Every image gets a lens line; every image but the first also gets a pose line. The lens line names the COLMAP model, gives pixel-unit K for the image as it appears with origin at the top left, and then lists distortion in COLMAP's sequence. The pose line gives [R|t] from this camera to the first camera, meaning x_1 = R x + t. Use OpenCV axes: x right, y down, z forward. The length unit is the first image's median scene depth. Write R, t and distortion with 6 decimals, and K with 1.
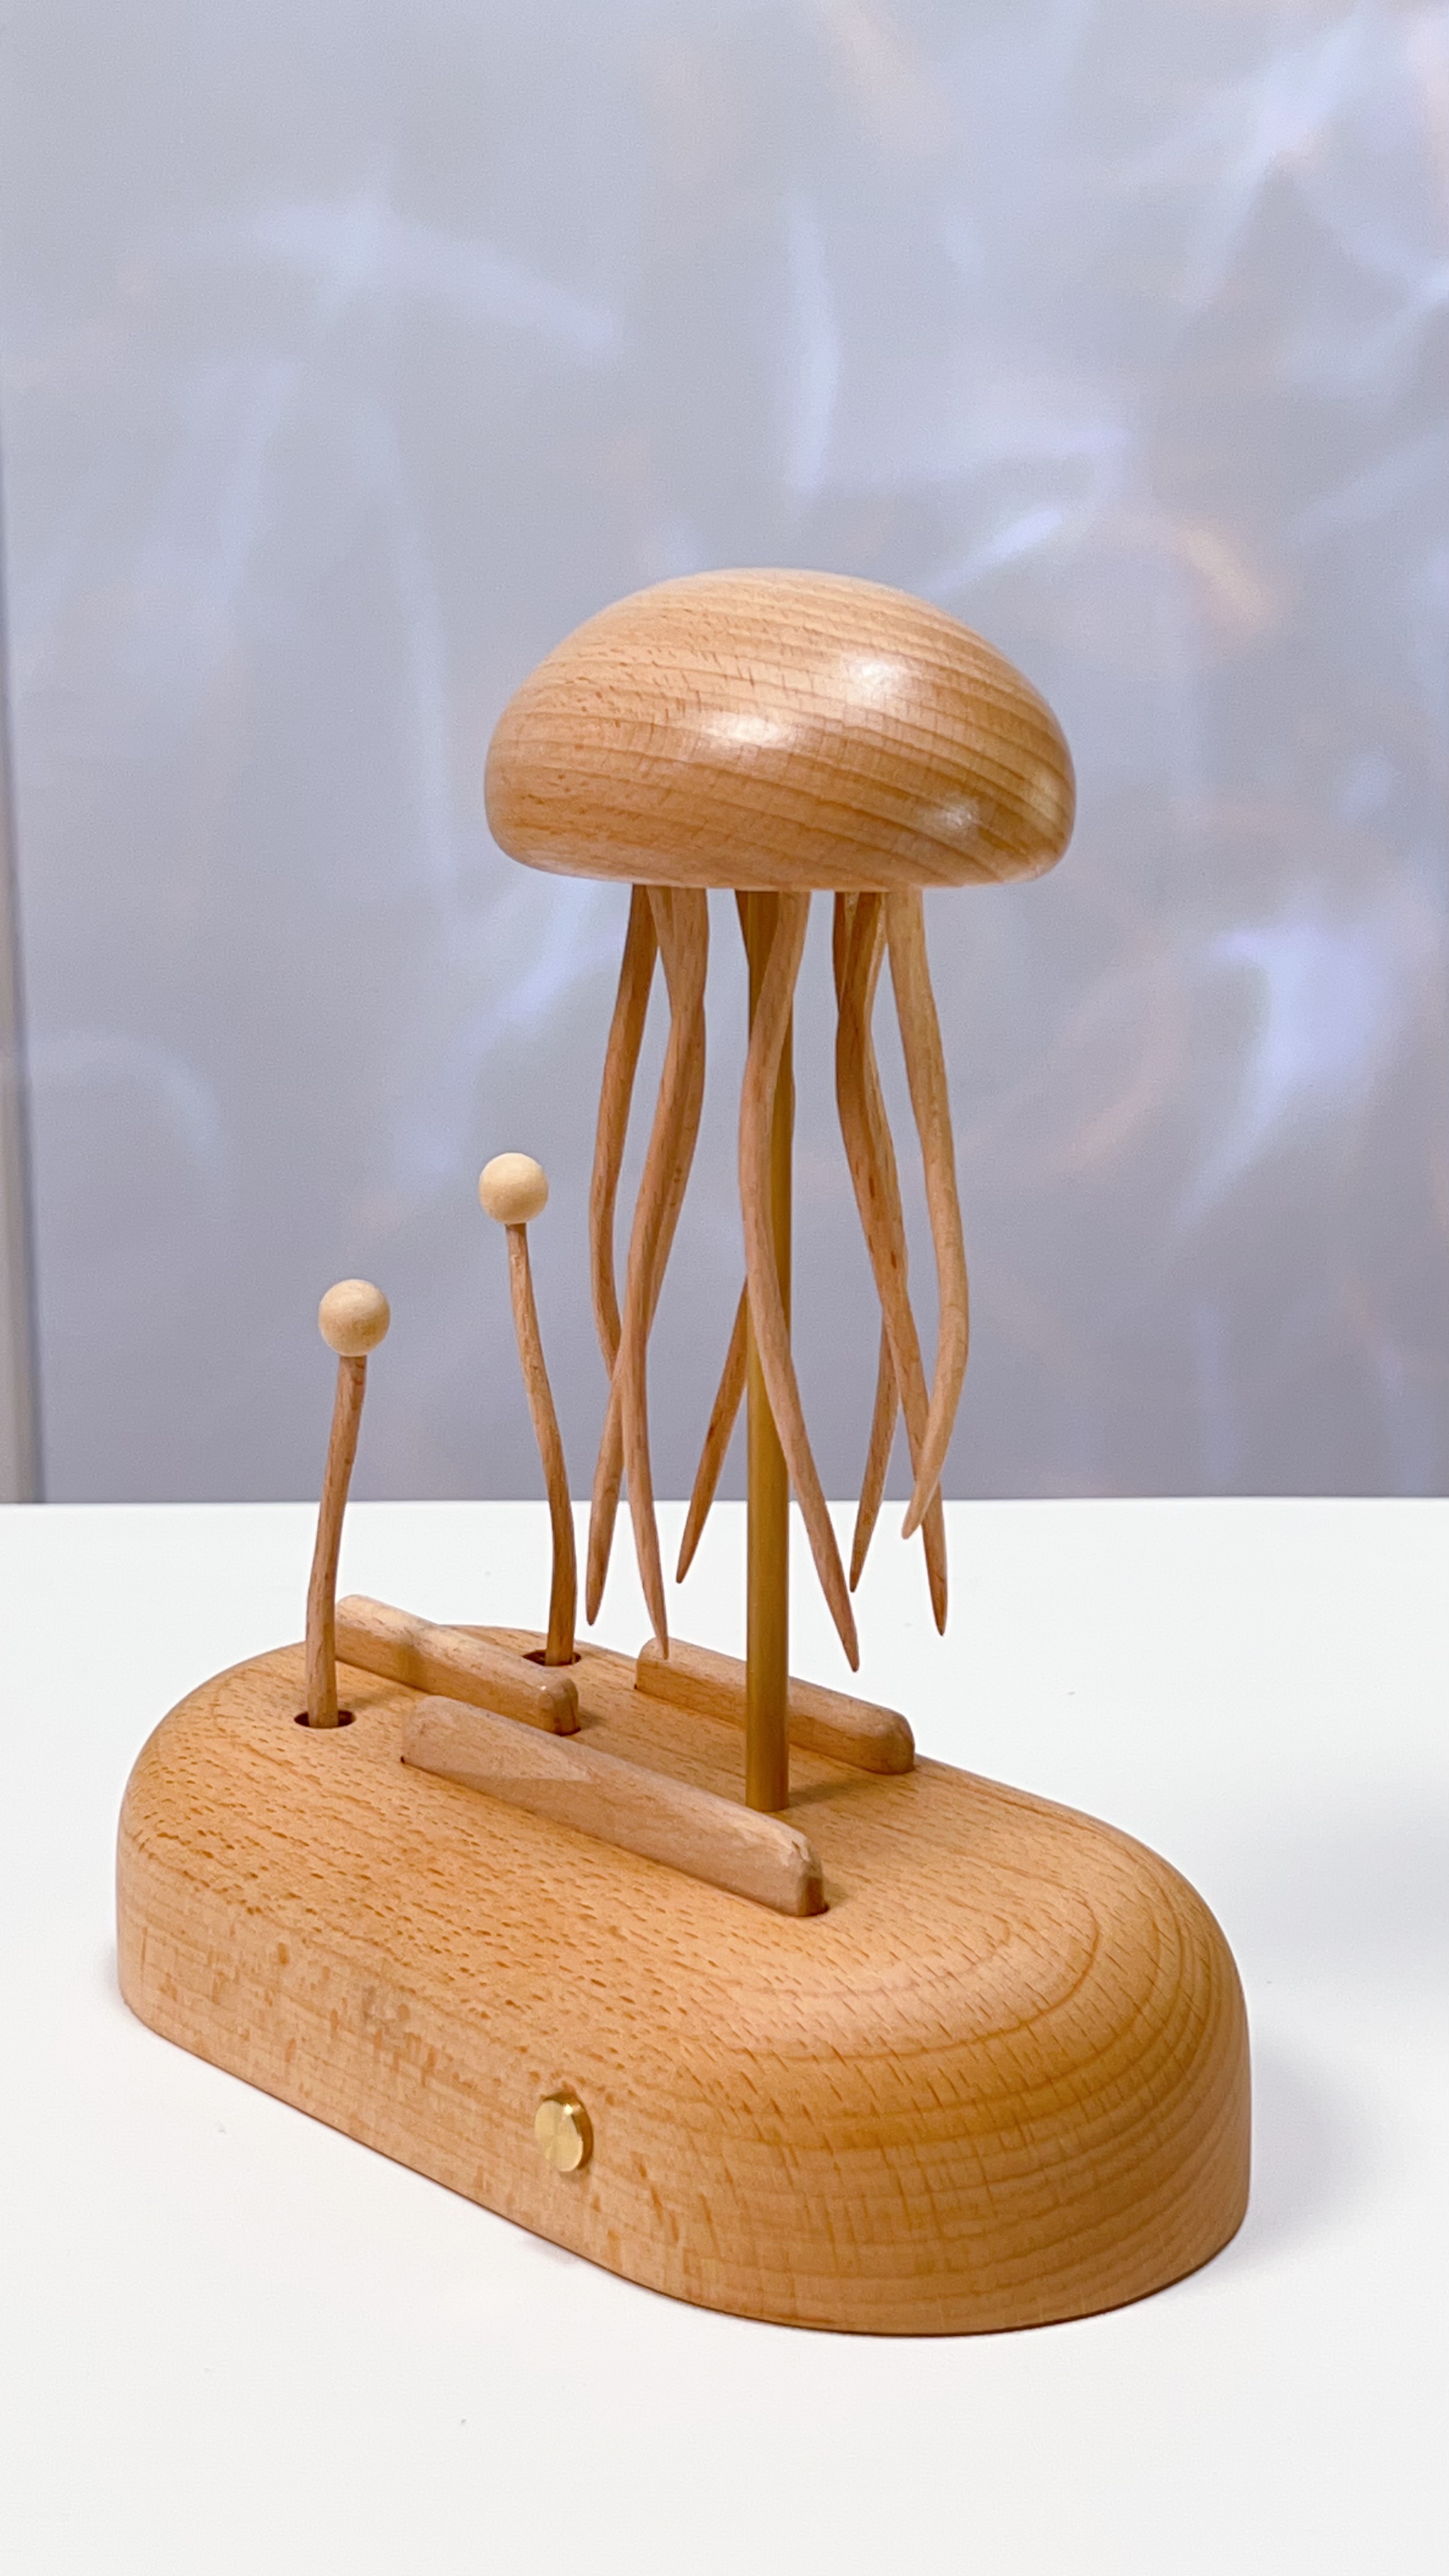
lens RADIAL K [[3770.4, 0, 724.5], [0, 3770.4, 1288.0], [0, 0, 1]] dist [0.113999, 0.033614]
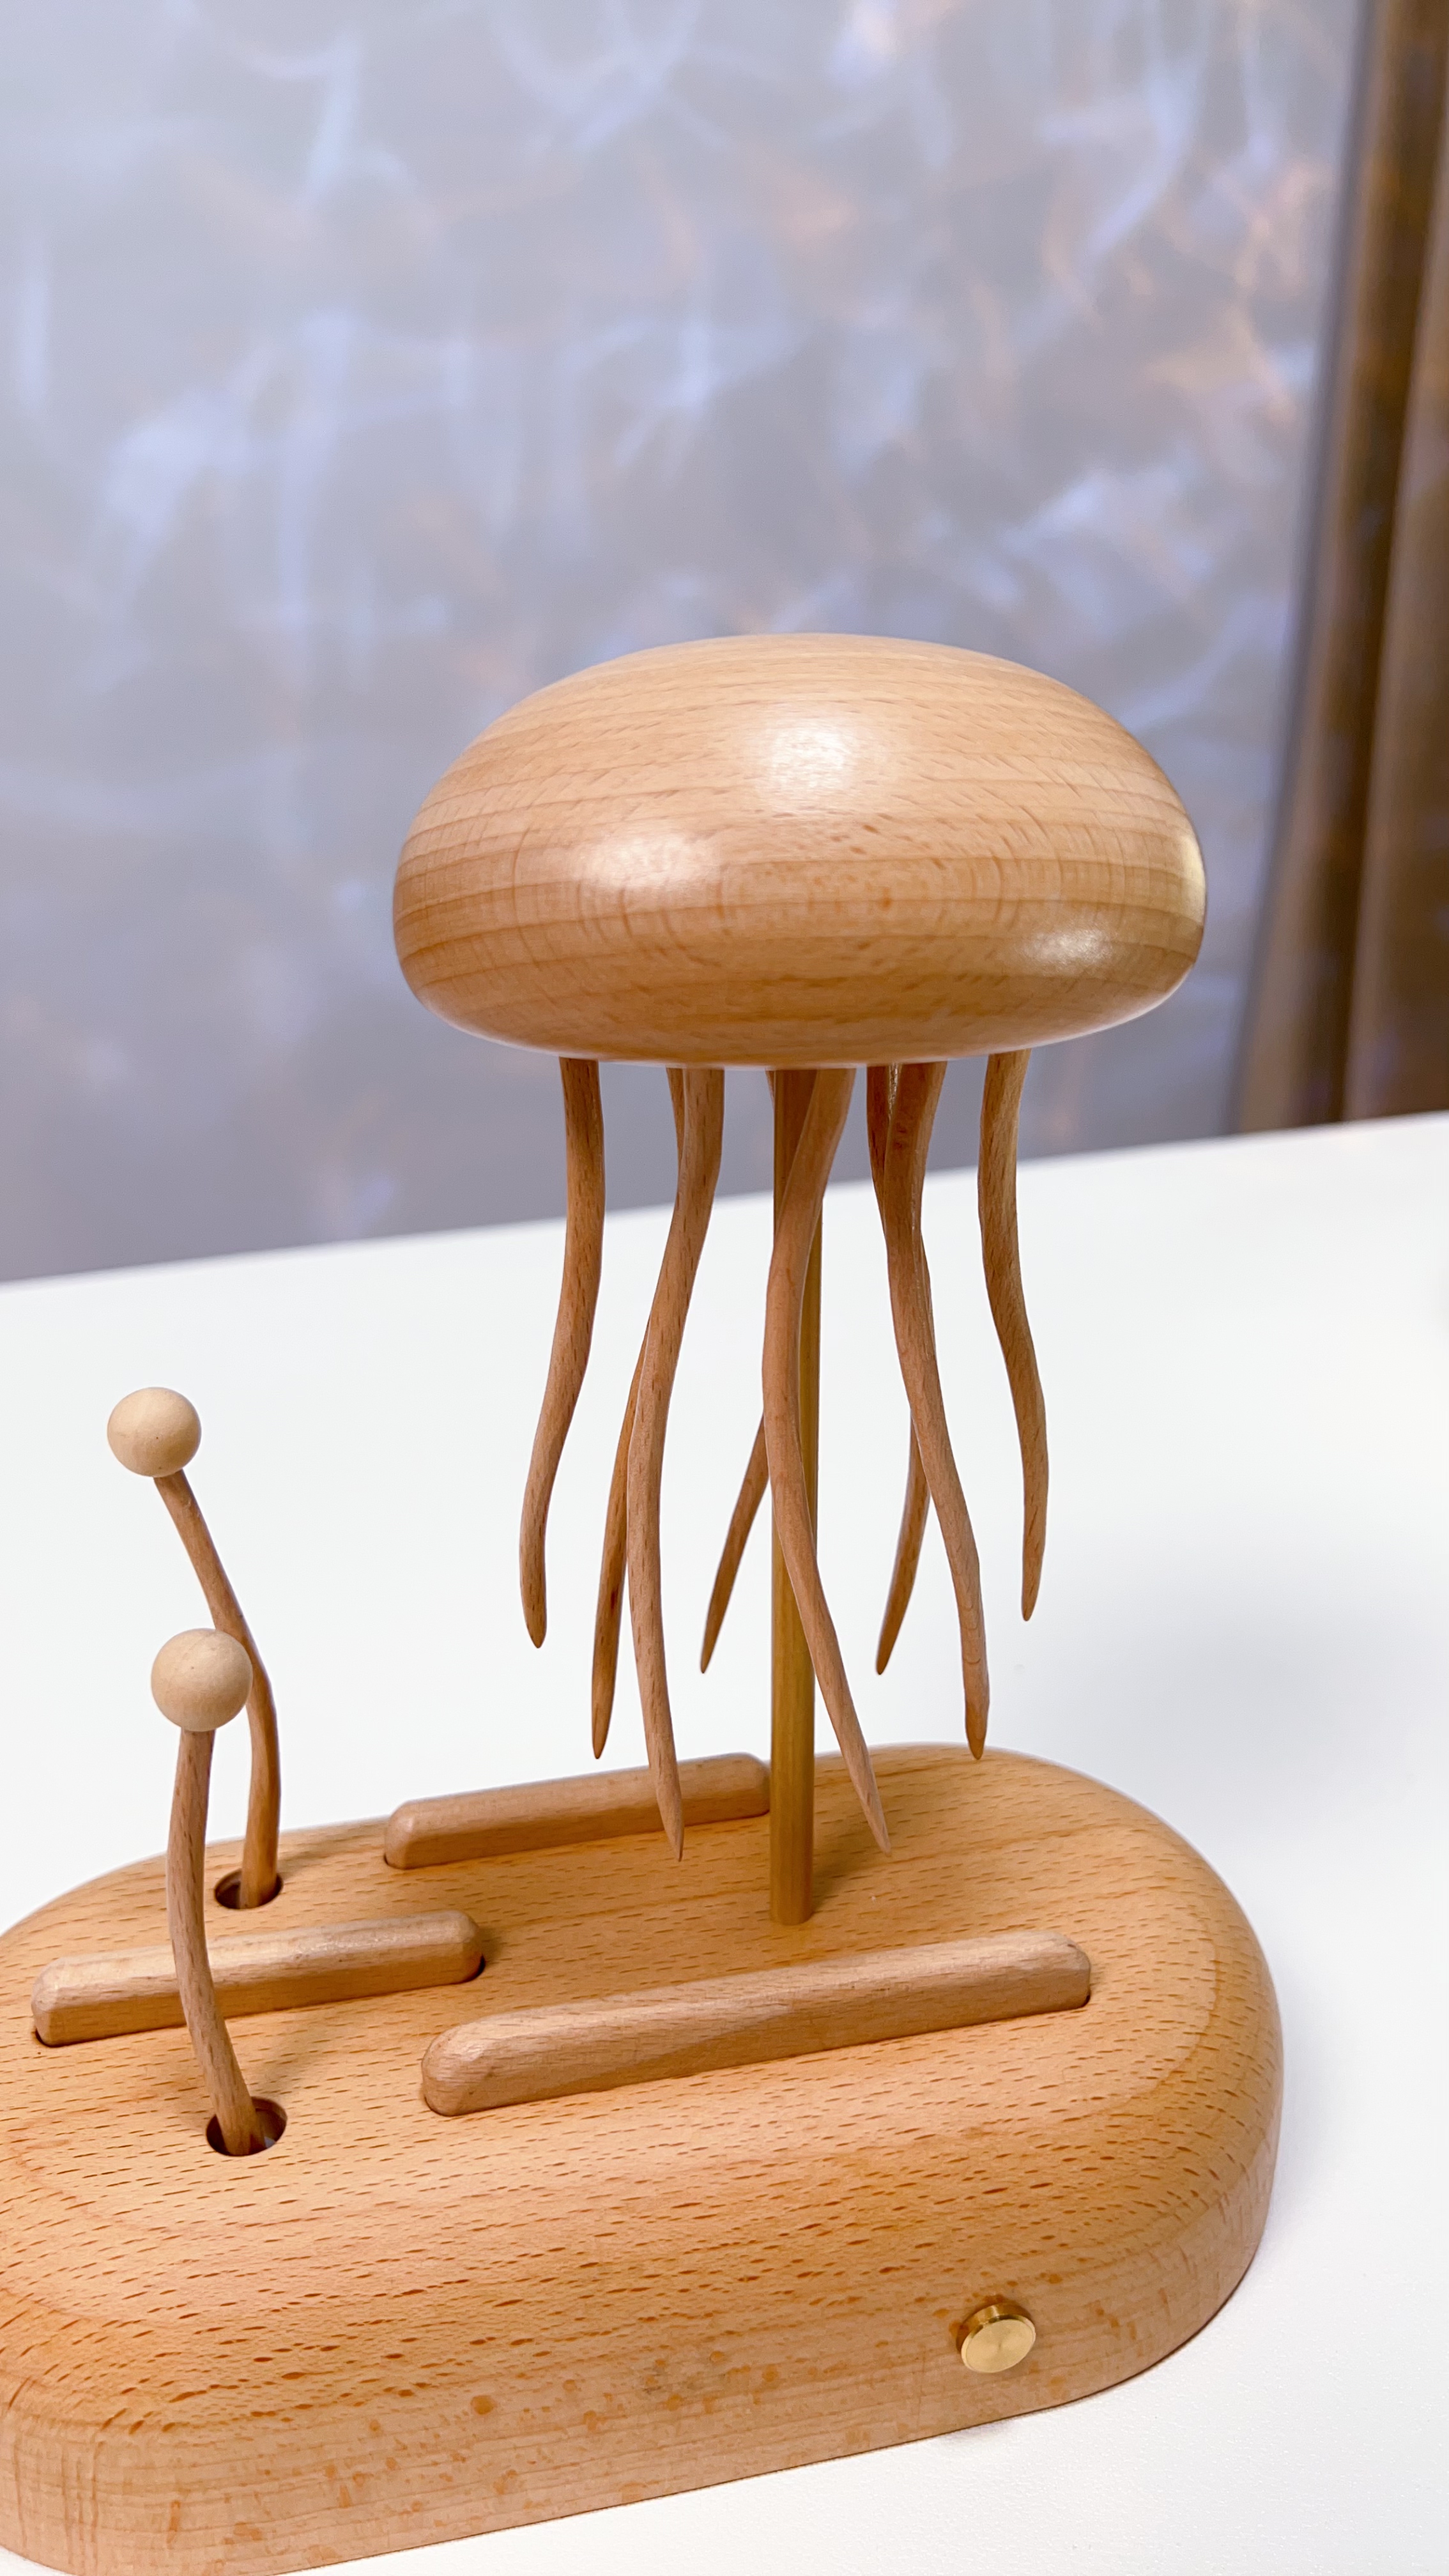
lens RADIAL K [[1906.9, 0, 724.5], [0, 1906.9, 1288.0], [0, 0, 1]] dist [0.028653, -0.061749]
pose [[0.490736, -0.343241, 0.800852, -0.390077], [0.179117, 0.939248, 0.292799, -0.190554], [-0.852699, -0.000241, 0.522403, 0.839485]]
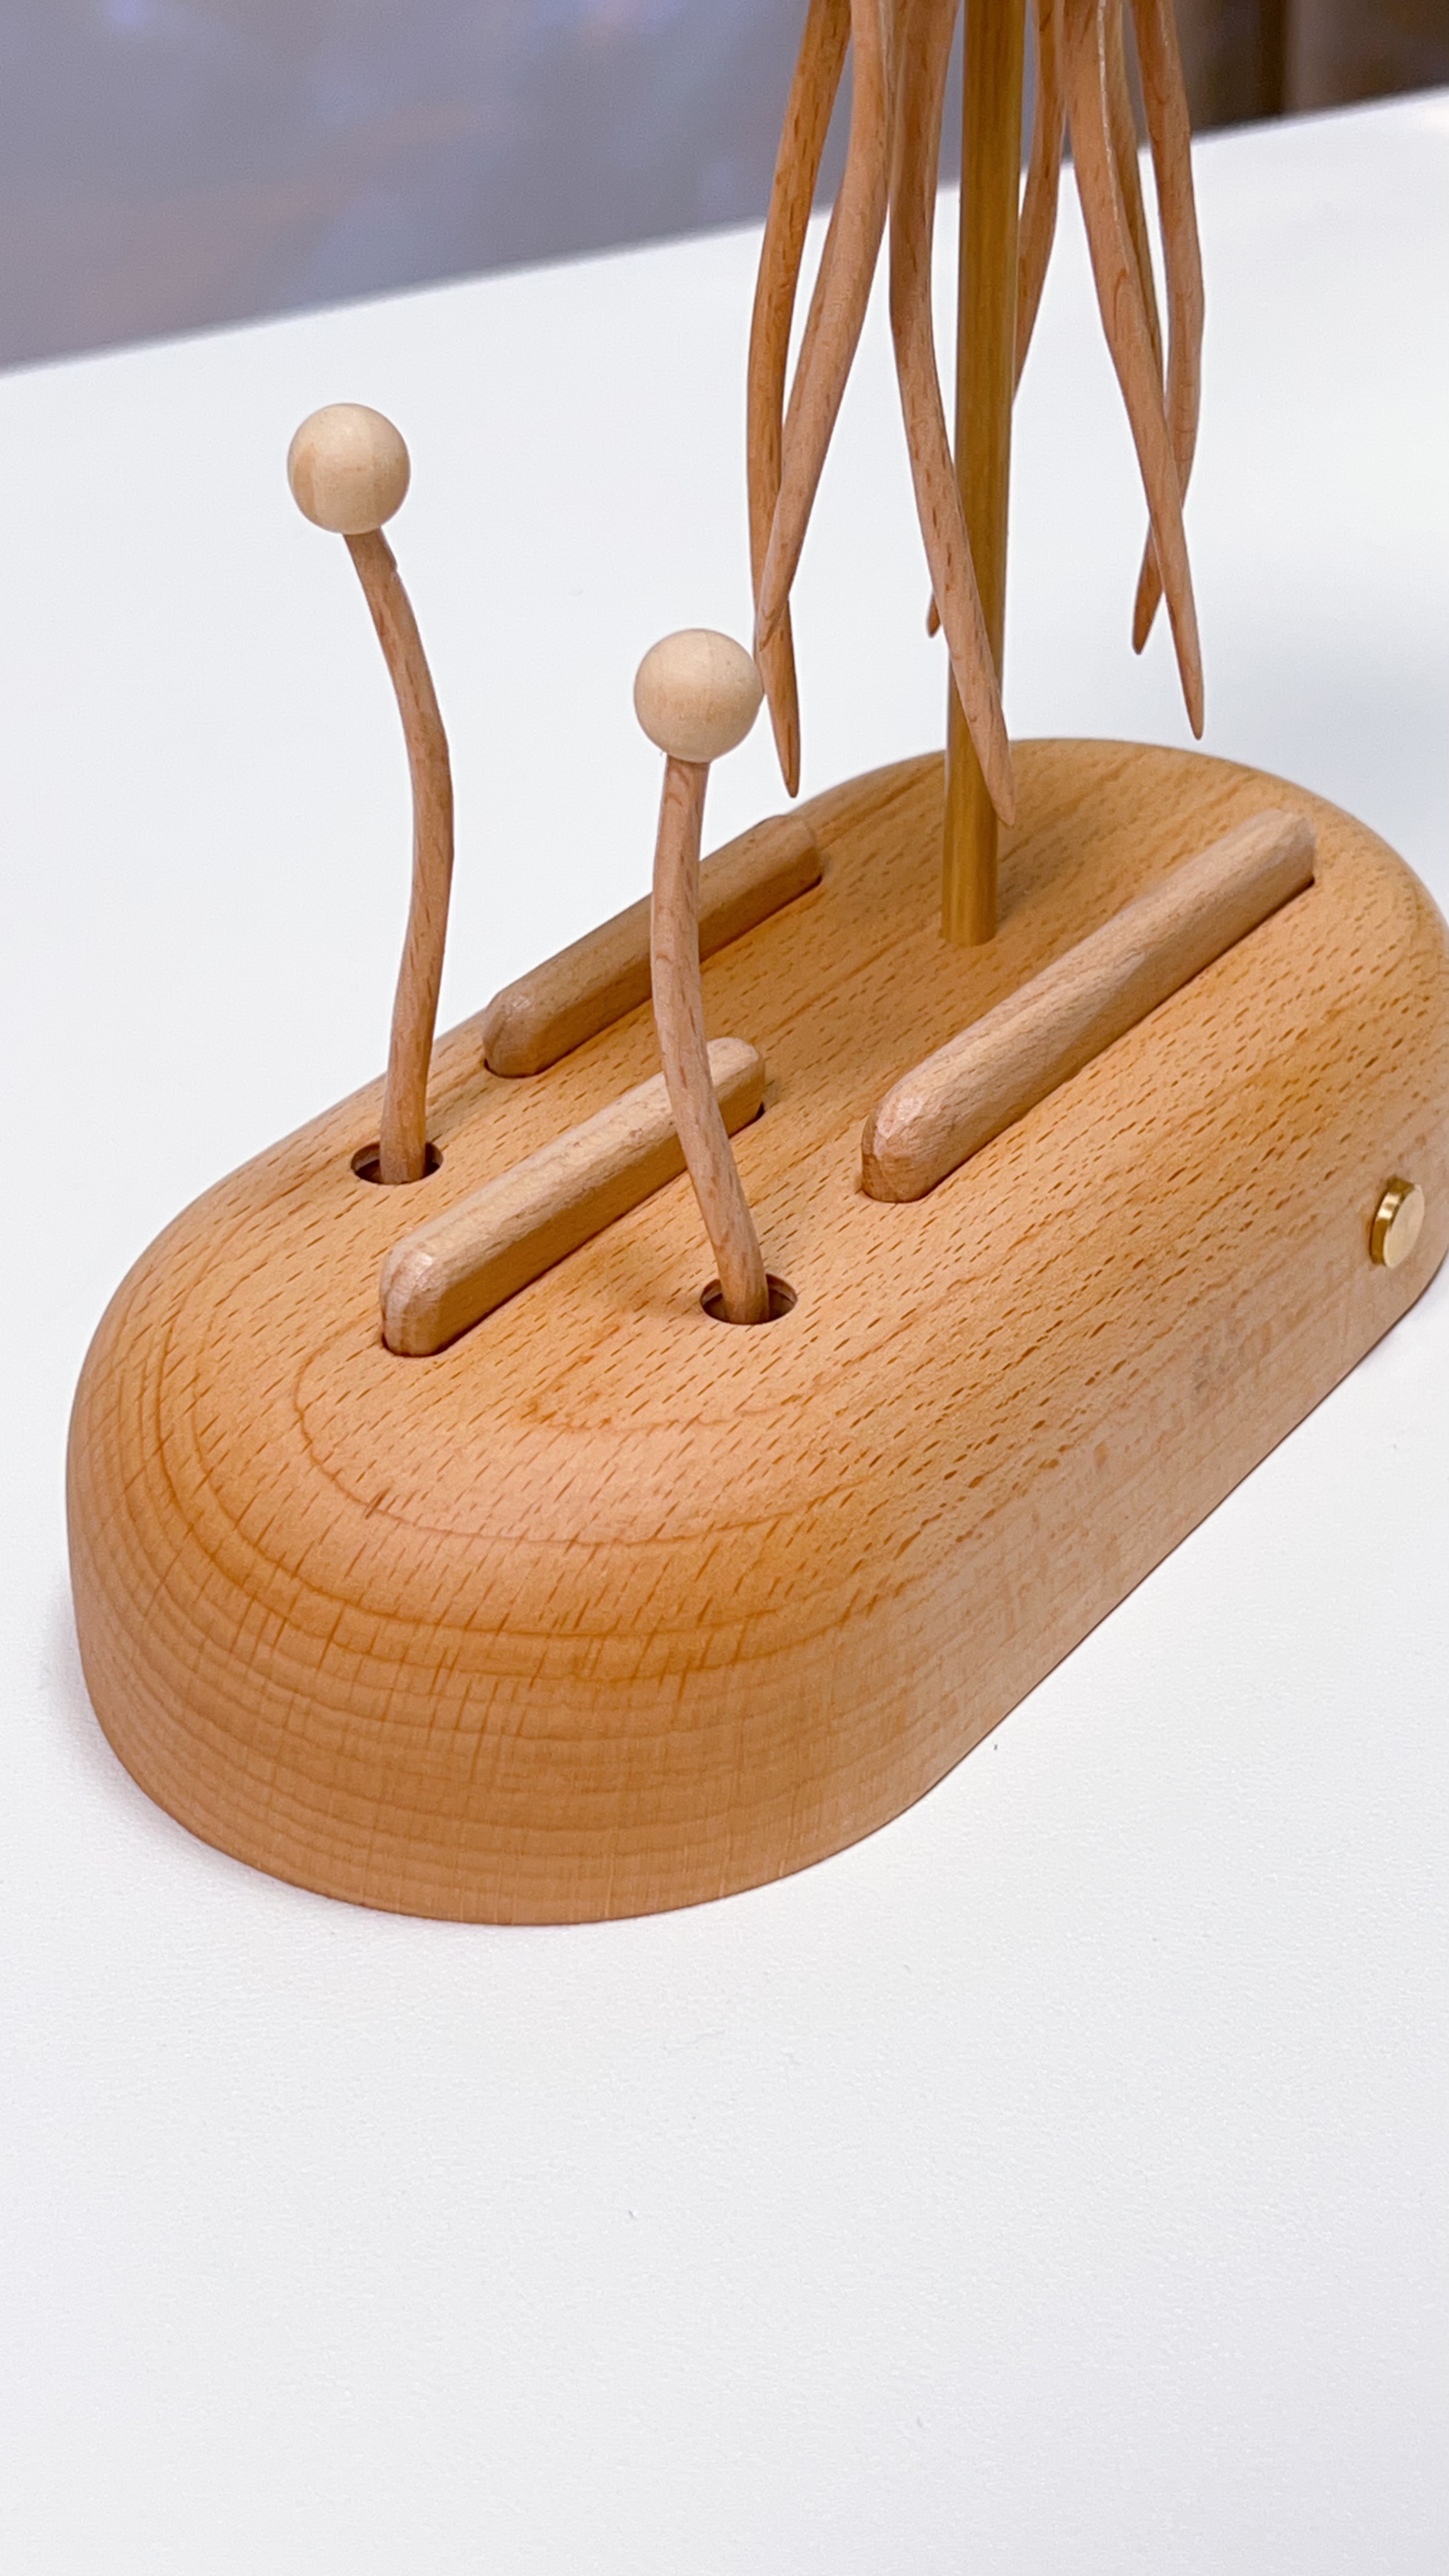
lens RADIAL K [[3770.4, 0, 724.5], [0, 3770.4, 1288.0], [0, 0, 1]] dist [0.113999, 0.033614]
pose [[-0.200618, -0.558662, 0.804767, -0.742288], [0.206505, 0.778895, 0.592181, -0.320172], [-0.957658, 0.284990, -0.040895, 1.235581]]
